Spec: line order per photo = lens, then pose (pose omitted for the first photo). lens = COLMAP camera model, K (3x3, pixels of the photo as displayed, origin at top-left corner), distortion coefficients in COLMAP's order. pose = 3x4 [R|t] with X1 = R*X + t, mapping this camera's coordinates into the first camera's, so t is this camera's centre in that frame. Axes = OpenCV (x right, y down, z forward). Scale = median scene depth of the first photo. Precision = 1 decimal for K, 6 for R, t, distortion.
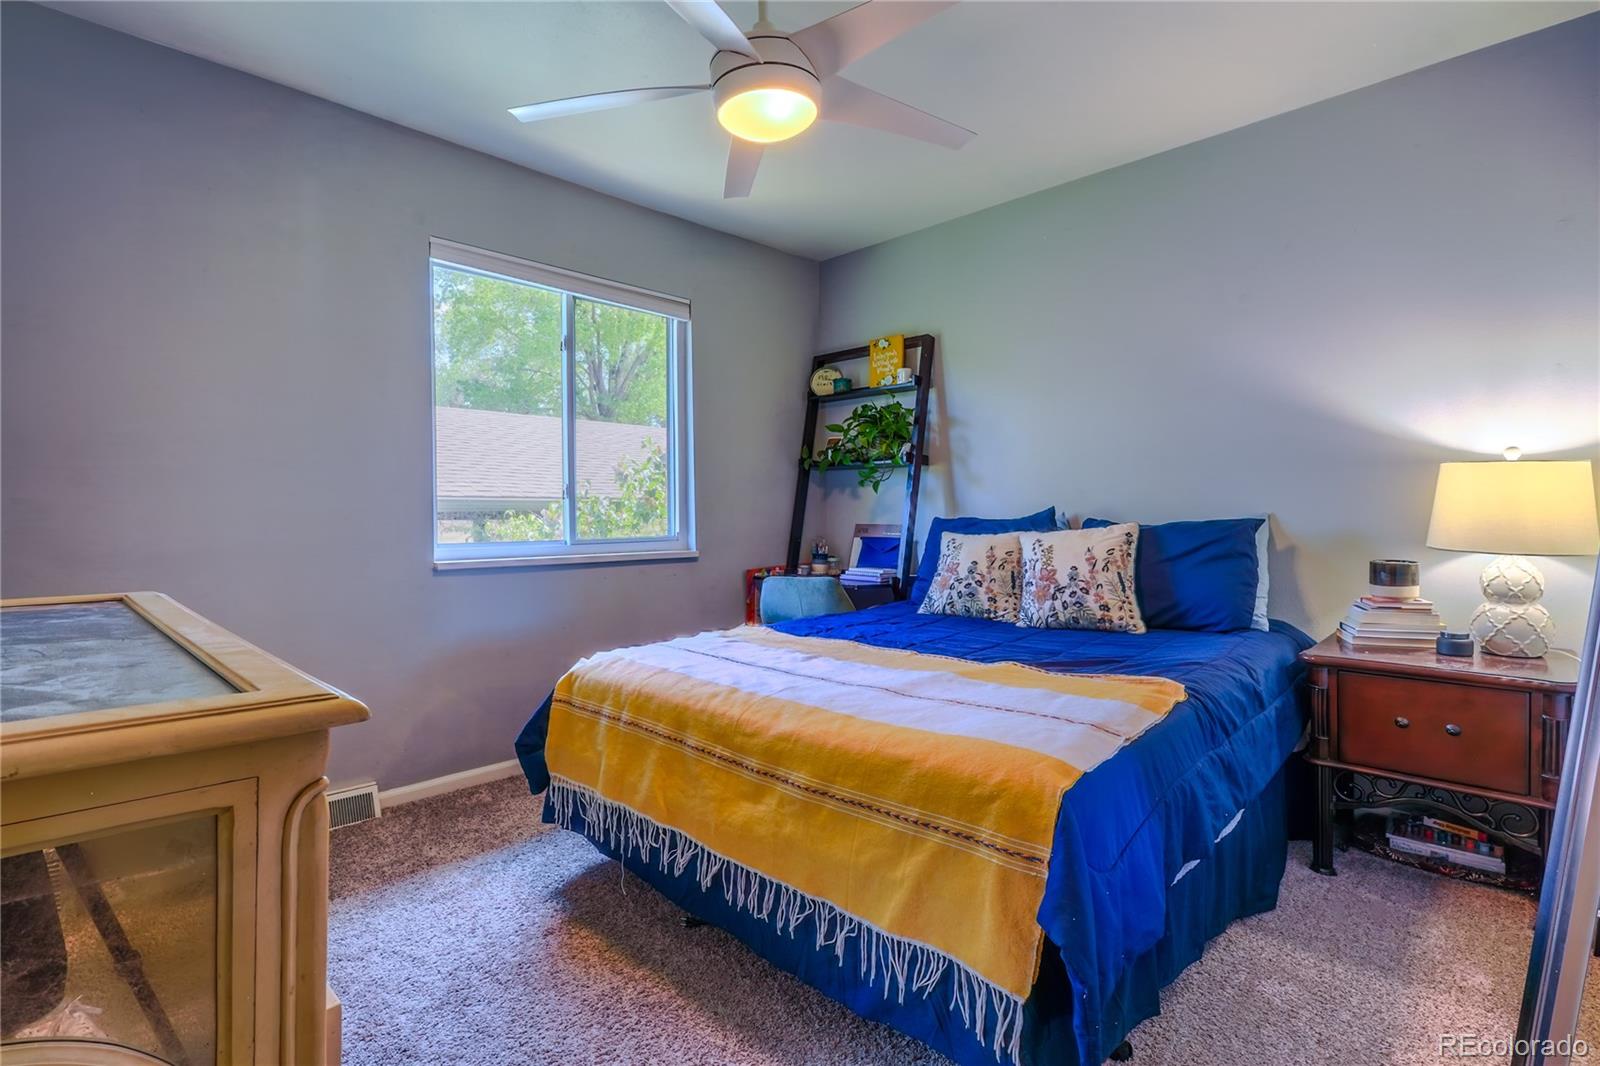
lens RADIAL K [[761.7, 0, 793.4], [0, 761.7, 524.8], [0, 0, 1]] dist [0.002962, -0.000845]
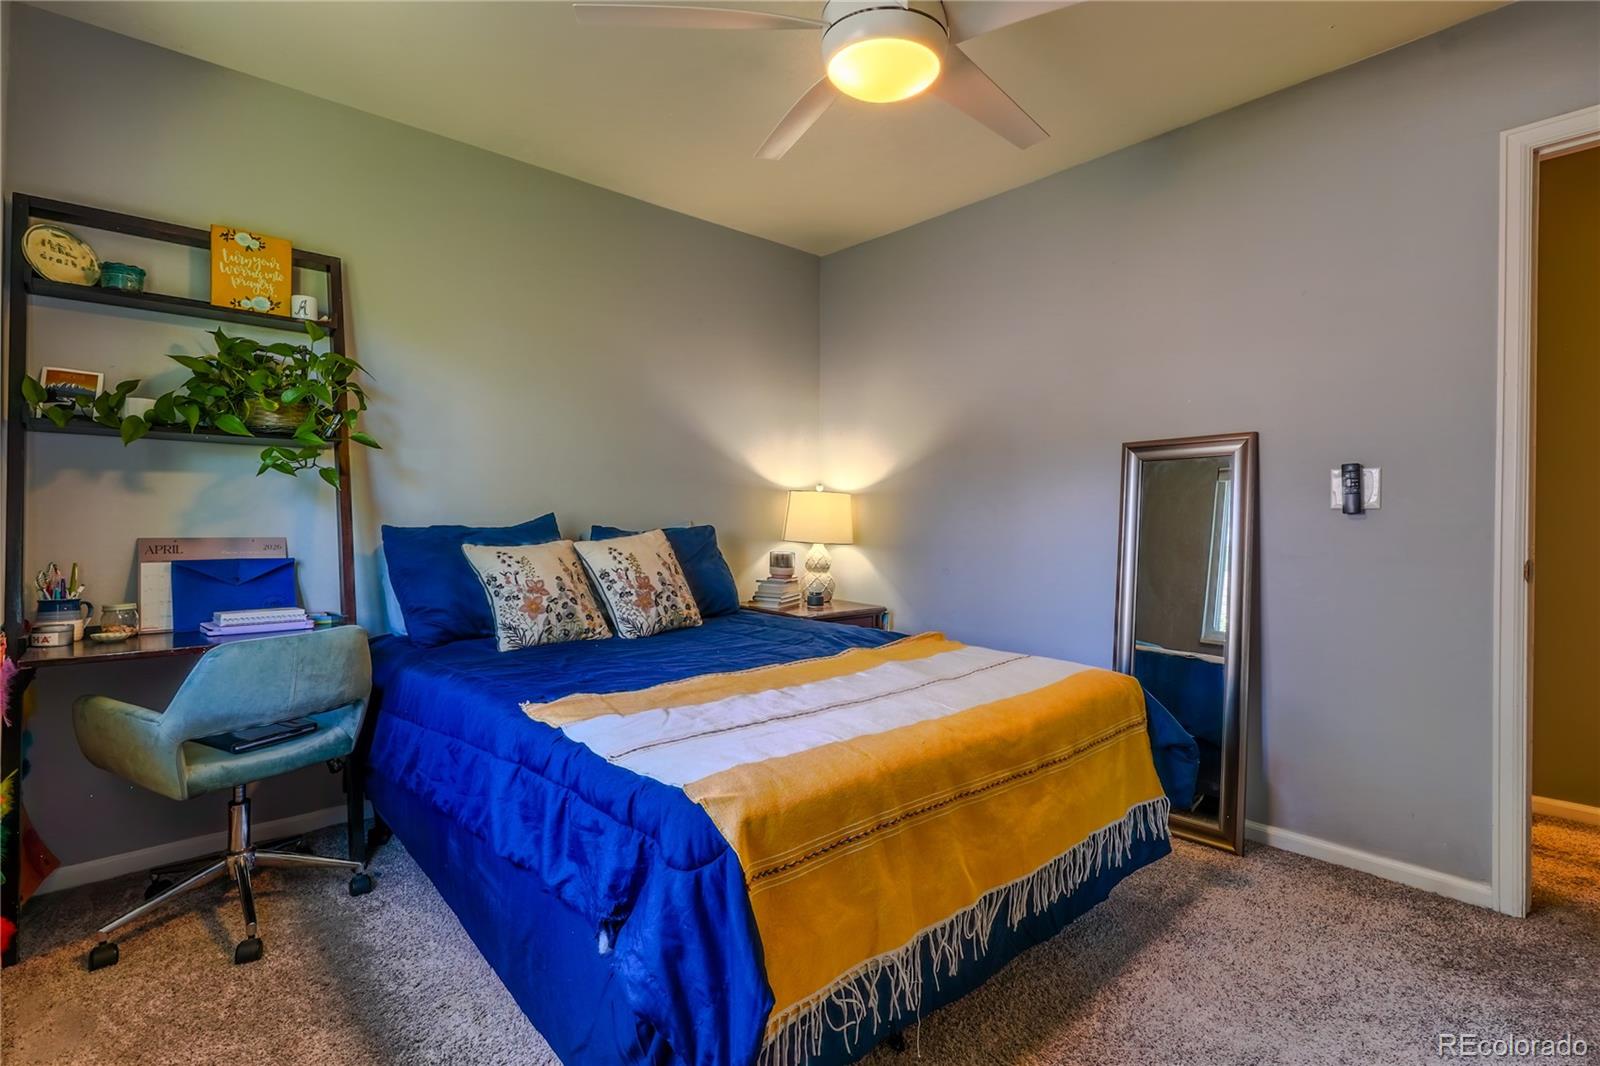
lens RADIAL K [[761.7, 0, 793.4], [0, 761.7, 524.8], [0, 0, 1]] dist [0.002962, -0.000845]
pose [[0.062295, -0.002793, 0.998054, -0.616103], [0.010657, 0.999941, 0.002133, -0.009596], [-0.998001, 0.010503, 0.062321, 0.701105]]
